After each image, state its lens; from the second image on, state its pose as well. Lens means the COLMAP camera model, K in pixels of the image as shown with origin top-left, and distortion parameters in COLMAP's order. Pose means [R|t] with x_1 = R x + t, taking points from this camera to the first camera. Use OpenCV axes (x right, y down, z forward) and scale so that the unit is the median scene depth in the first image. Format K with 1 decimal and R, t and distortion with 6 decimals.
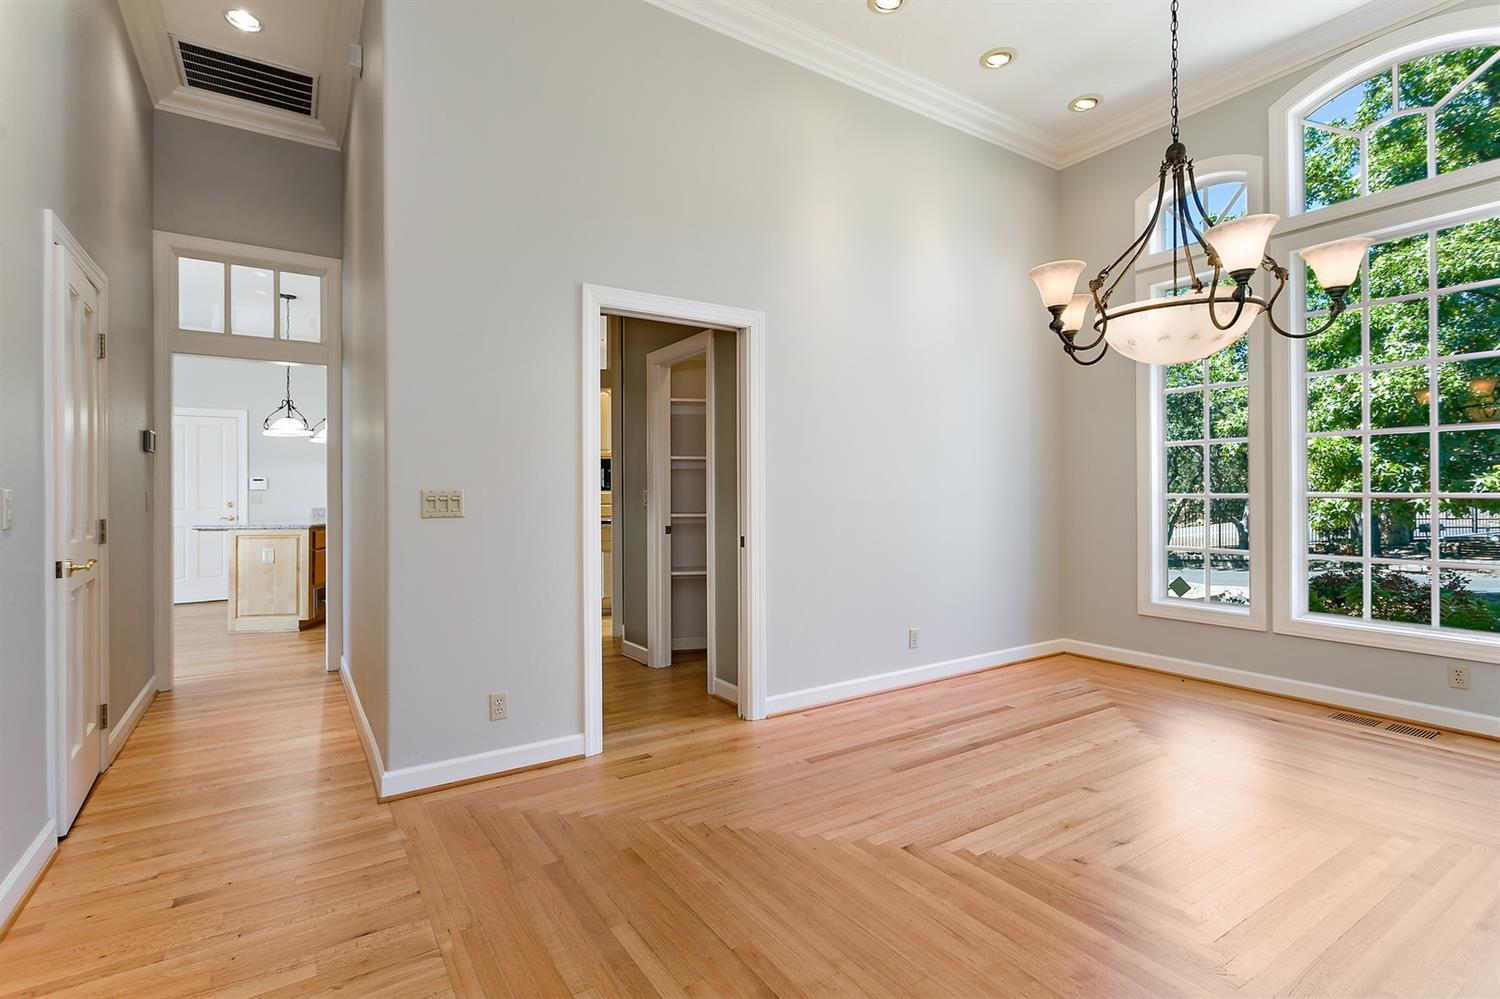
lens RADIAL K [[718.8, 0, 742.9], [0, 718.8, 496.9], [0, 0, 1]] dist [-0.005998, 0.000570]
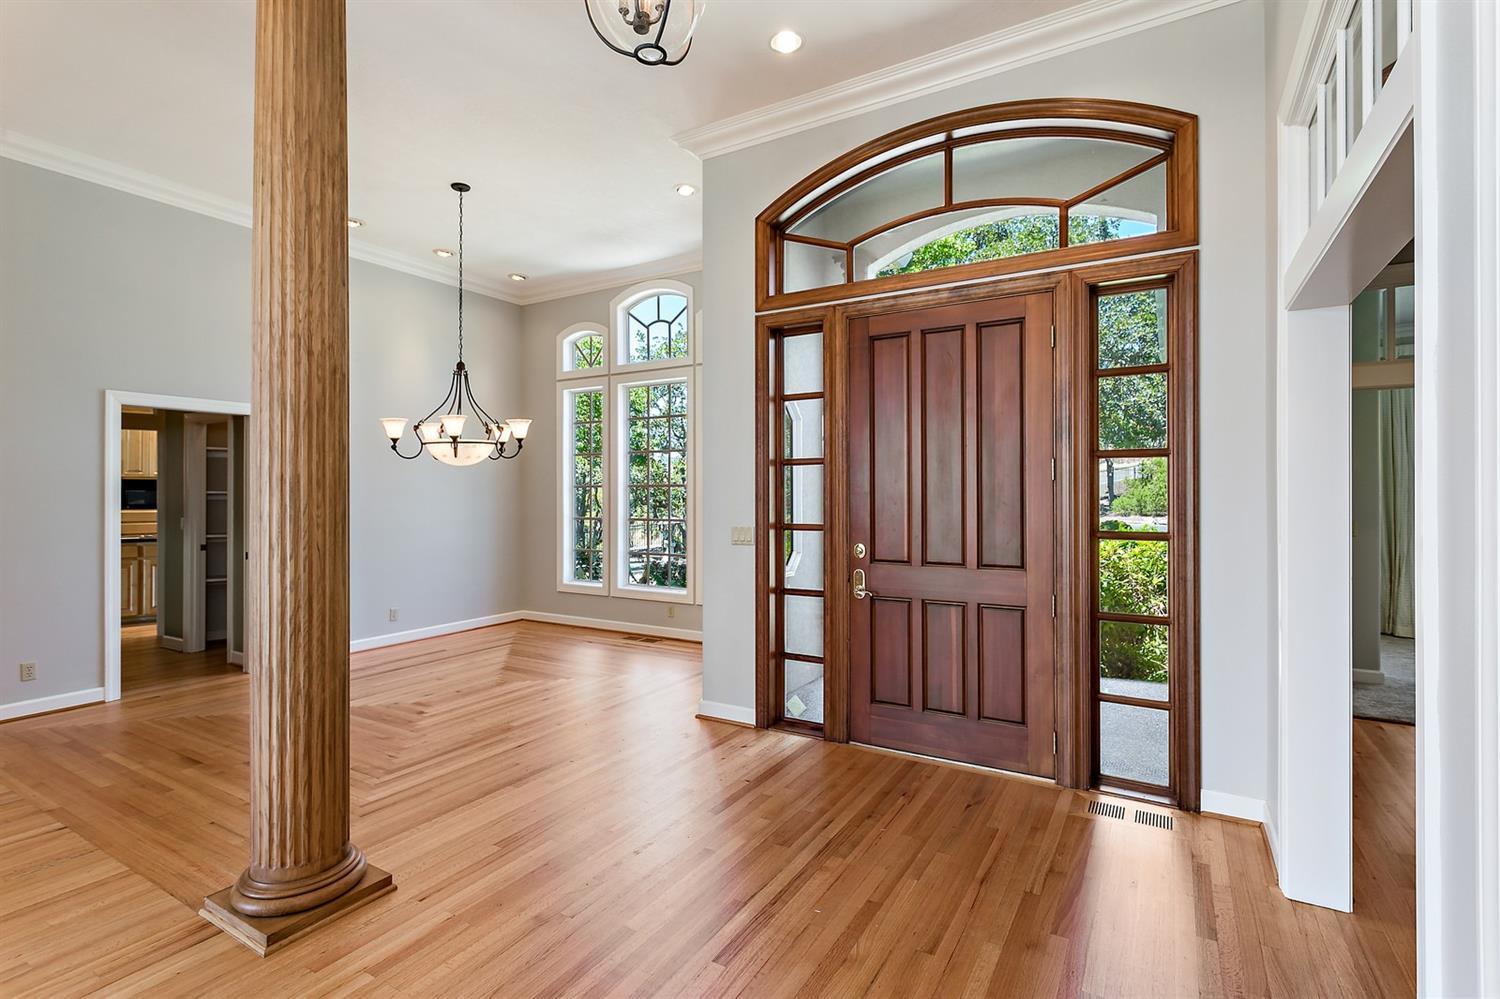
lens RADIAL K [[718.8, 0, 759.5], [0, 718.8, 491.4], [0, 0, 1]] dist [-0.005998, 0.000570]
pose [[0.894203, 0.004923, 0.447634, 0.297877], [-0.001658, 0.999969, -0.007685, -0.064919], [-0.447658, 0.006130, 0.894184, -0.856936]]
